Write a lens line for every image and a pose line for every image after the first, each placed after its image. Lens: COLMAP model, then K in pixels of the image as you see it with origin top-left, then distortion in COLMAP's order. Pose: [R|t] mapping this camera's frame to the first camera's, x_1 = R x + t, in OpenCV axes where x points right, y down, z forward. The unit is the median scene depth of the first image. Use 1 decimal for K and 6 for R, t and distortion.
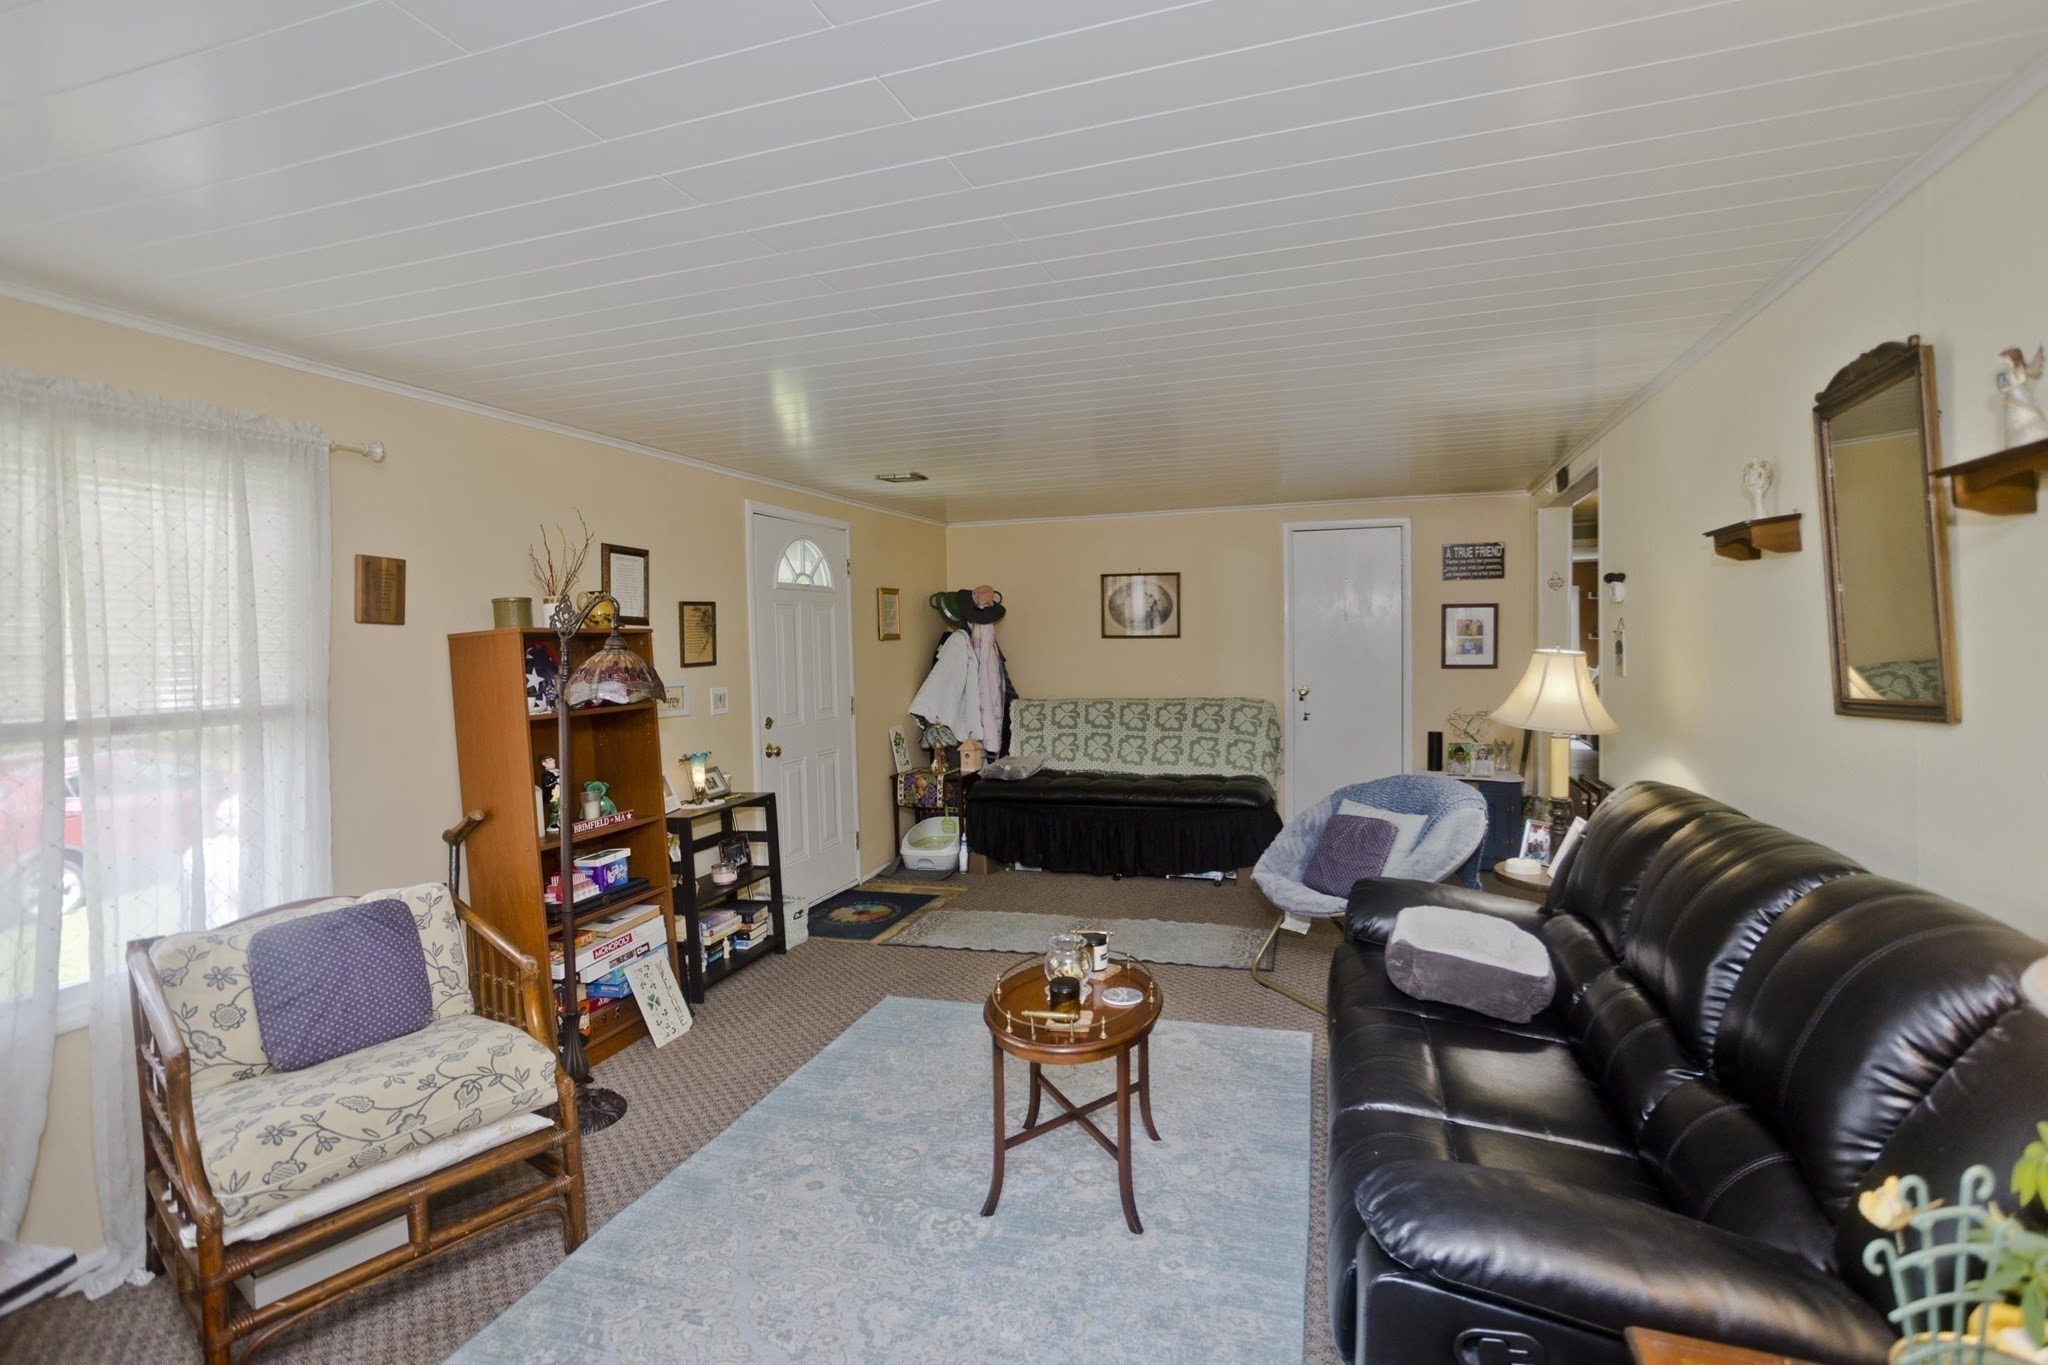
lens RADIAL K [[979.3, 0, 1037.4], [0, 979.3, 678.8], [0, 0, 1]] dist [-0.046372, 0.025365]
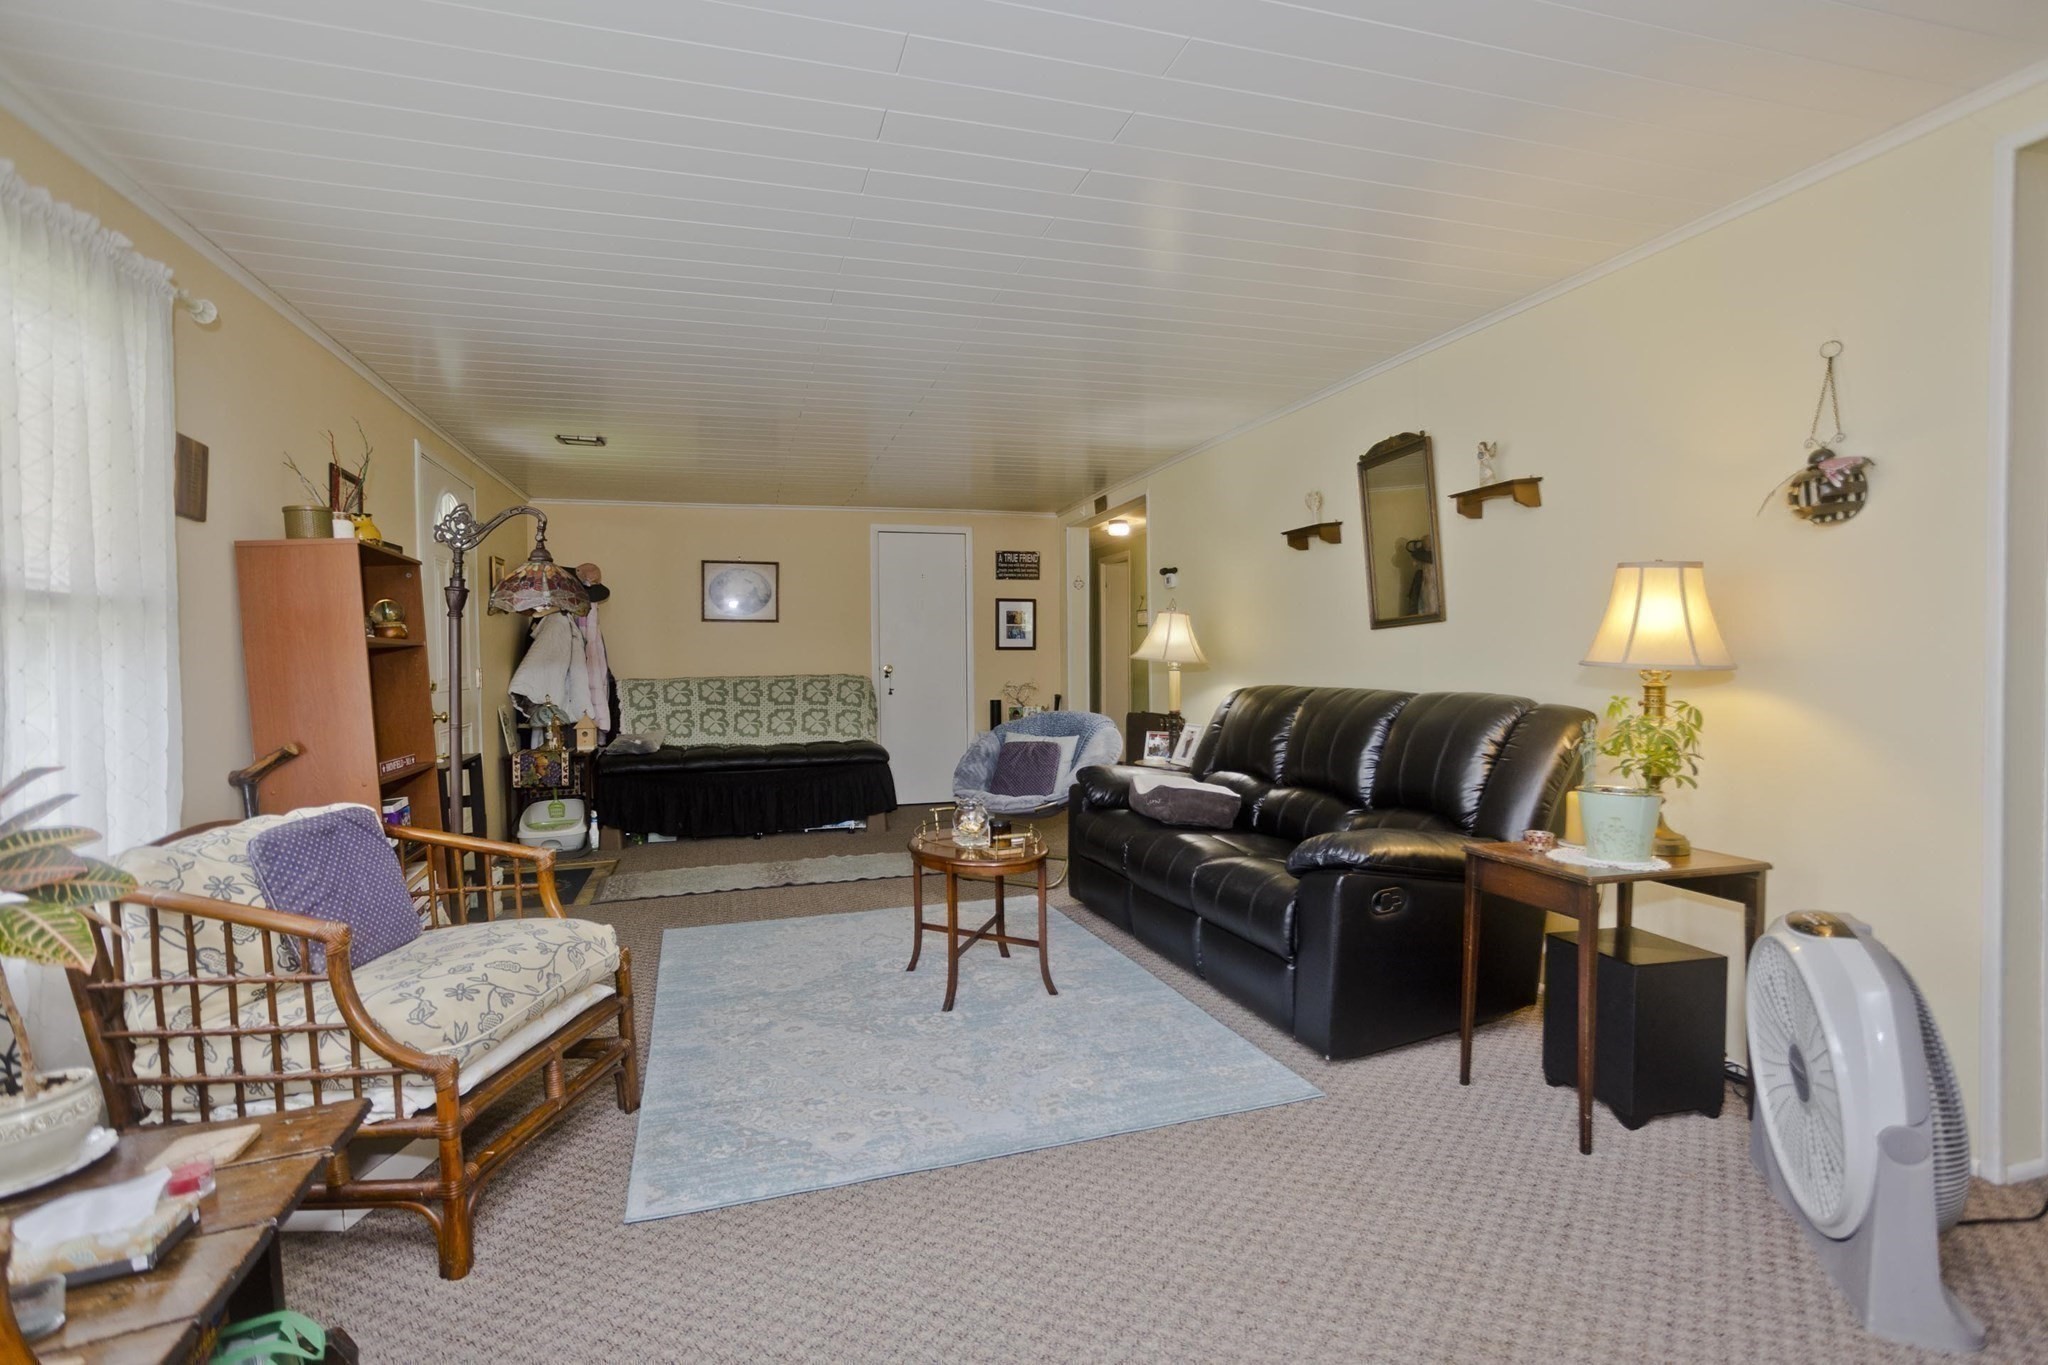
lens RADIAL K [[979.3, 0, 1038.4], [0, 979.3, 676.3], [0, 0, 1]] dist [-0.046372, 0.025365]
pose [[0.814961, -0.001817, 0.579513, -0.298034], [0.019898, 0.999493, -0.024848, 0.061892], [-0.579174, 0.031782, 0.814584, -0.057375]]
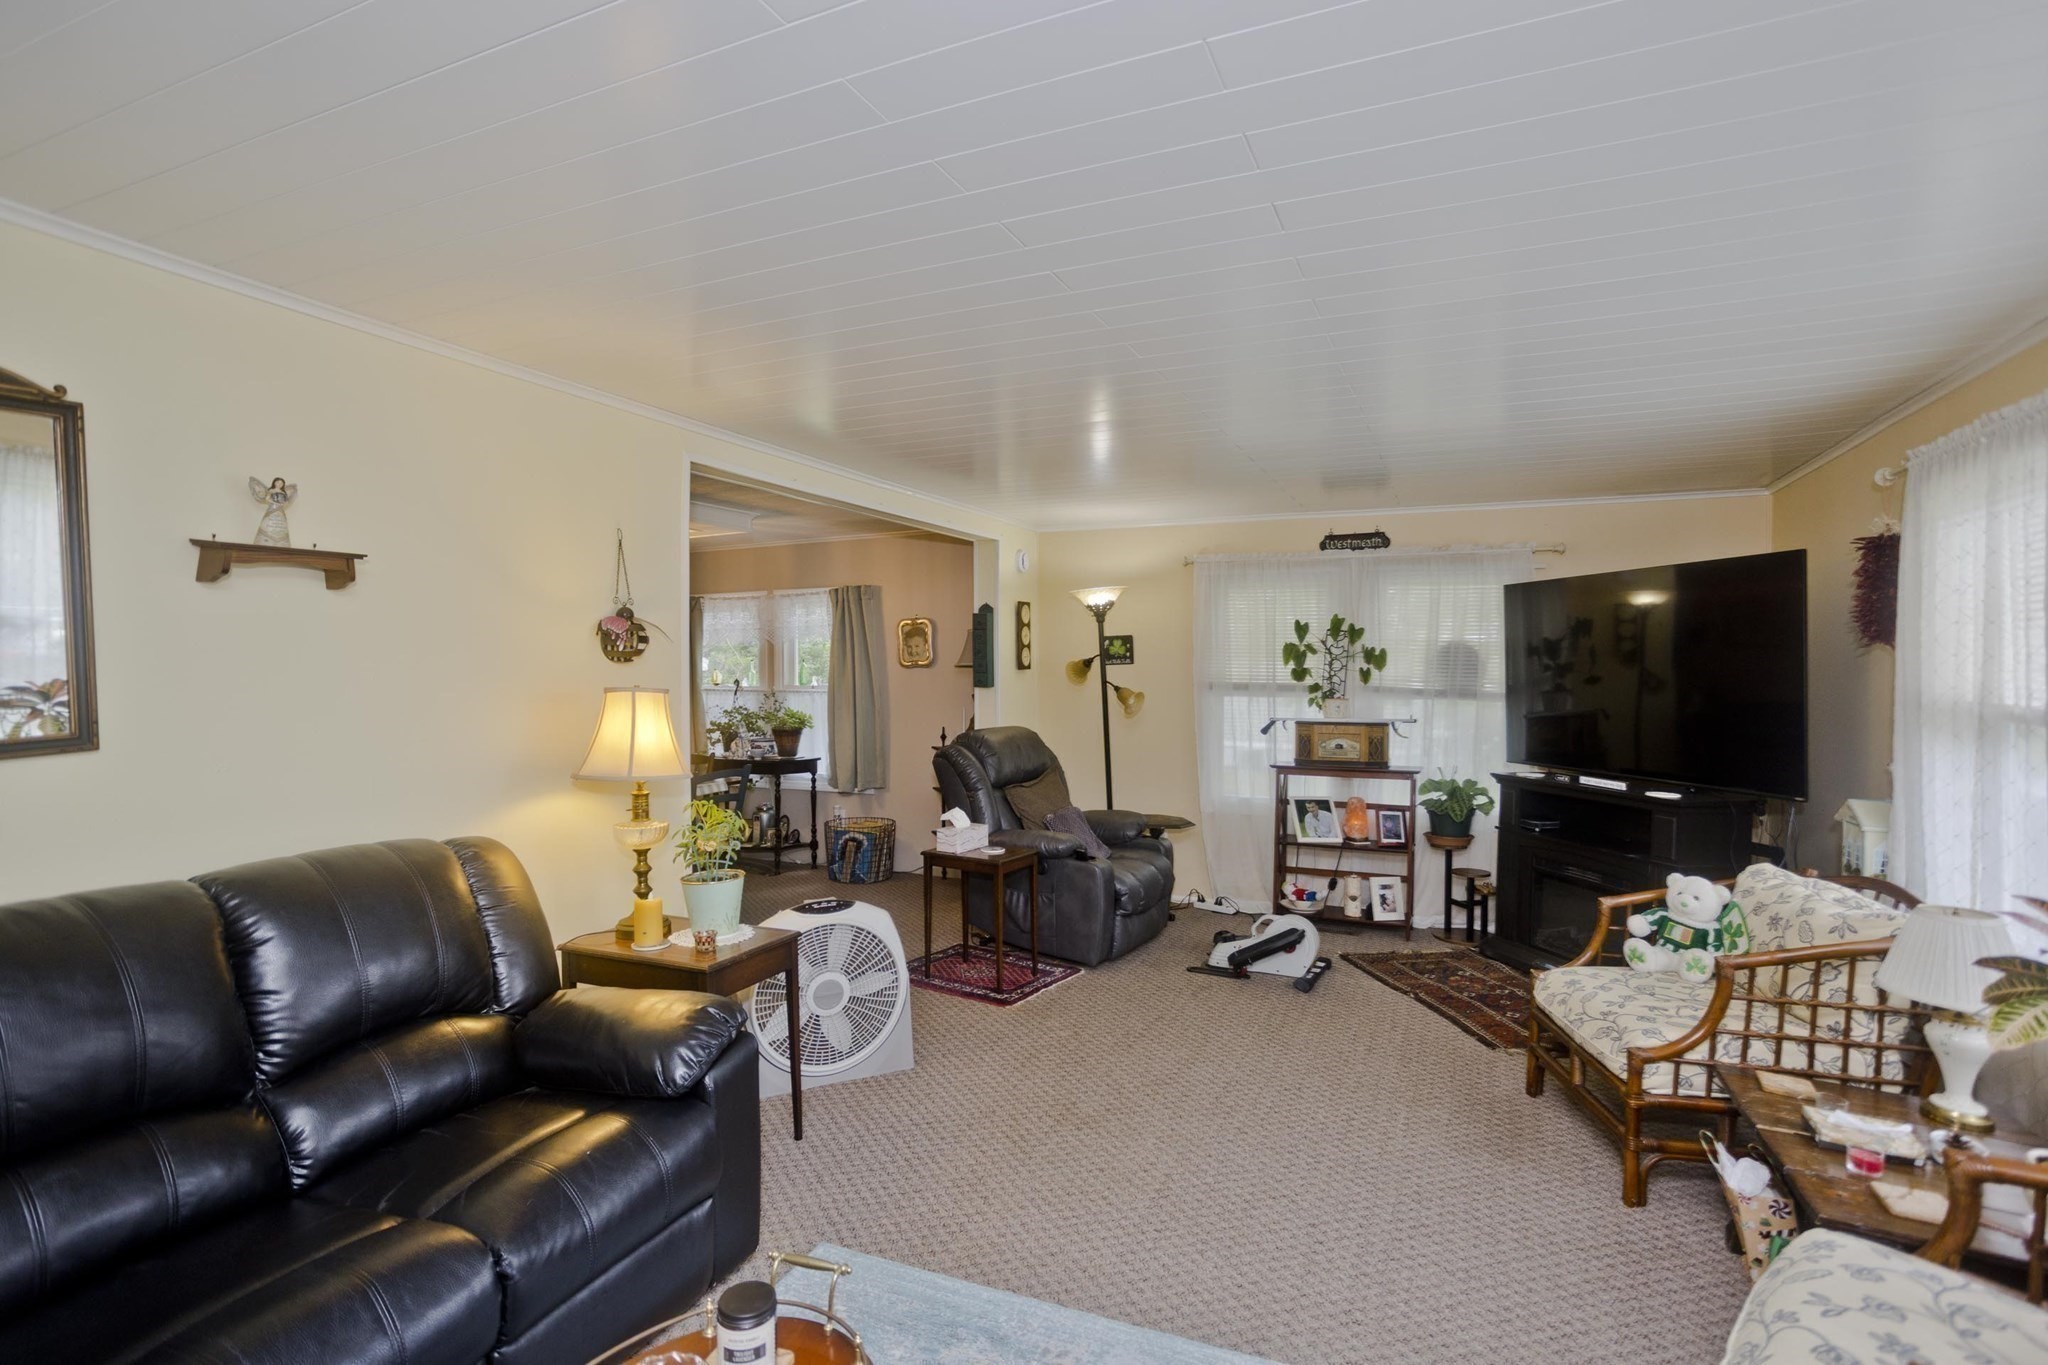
lens RADIAL K [[979.3, 0, 1021.9], [0, 979.3, 682.4], [0, 0, 1]] dist [-0.046372, 0.025365]
pose [[-0.994223, 0.019748, 0.105504, -0.076591], [0.025481, 0.998255, 0.053270, -0.020110], [-0.104267, 0.055650, -0.992991, 0.622978]]
